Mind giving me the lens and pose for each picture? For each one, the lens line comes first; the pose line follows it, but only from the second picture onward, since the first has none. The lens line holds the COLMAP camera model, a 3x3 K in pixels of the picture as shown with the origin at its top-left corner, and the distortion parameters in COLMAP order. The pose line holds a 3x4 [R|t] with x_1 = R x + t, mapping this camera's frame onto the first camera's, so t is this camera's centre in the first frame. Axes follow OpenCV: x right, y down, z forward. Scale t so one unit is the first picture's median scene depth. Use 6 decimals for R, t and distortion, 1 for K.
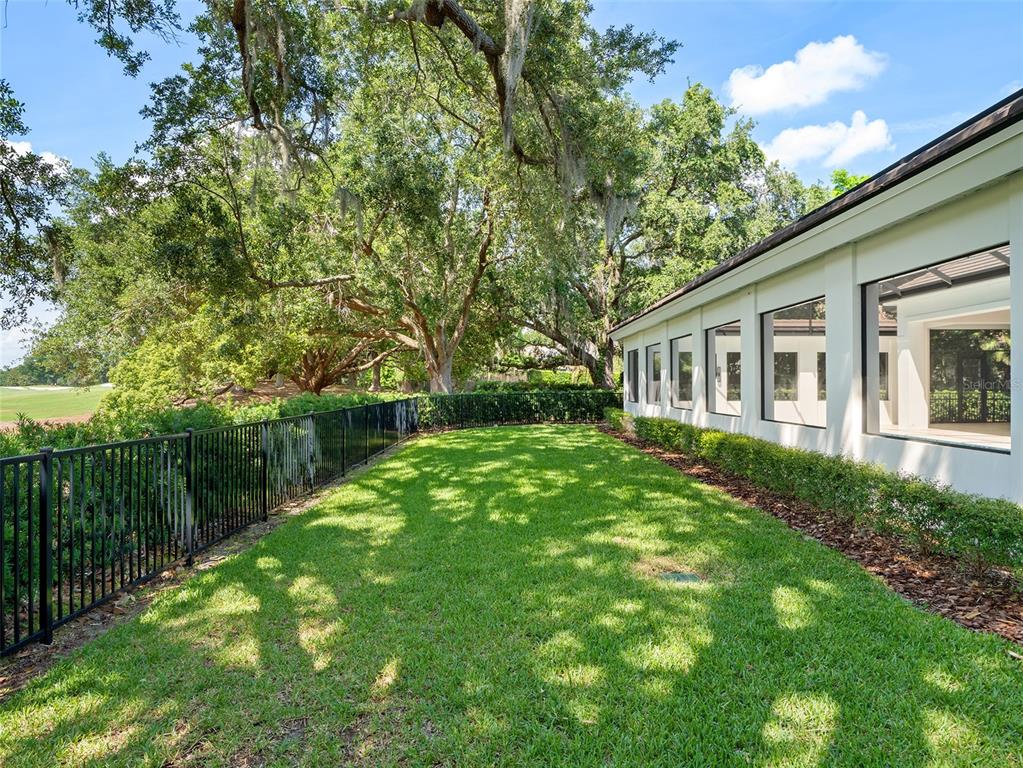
lens RADIAL K [[609.4, 0, 515.3], [0, 609.4, 379.8], [0, 0, 1]] dist [-0.026316, 0.007003]
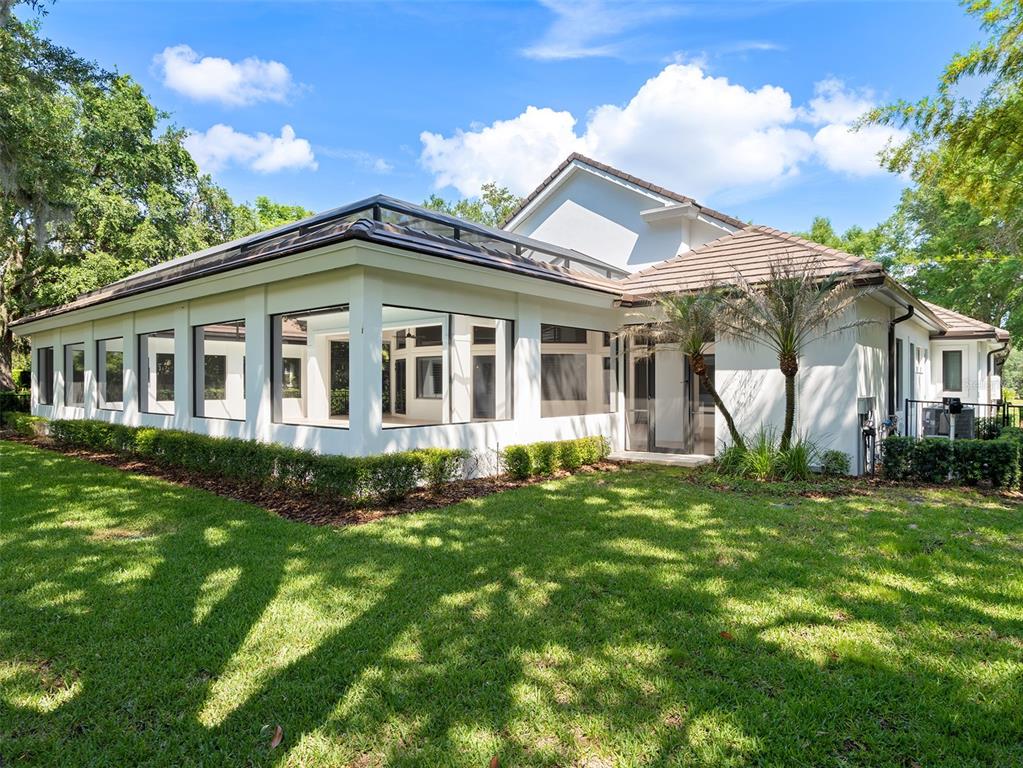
lens RADIAL K [[609.4, 0, 514.7], [0, 609.4, 381.2], [0, 0, 1]] dist [-0.026316, 0.007003]
pose [[0.638585, 0.001307, 0.769550, -0.067269], [-0.005445, 0.999981, 0.002820, -0.006642], [-0.769532, -0.005991, 0.638580, -0.154182]]
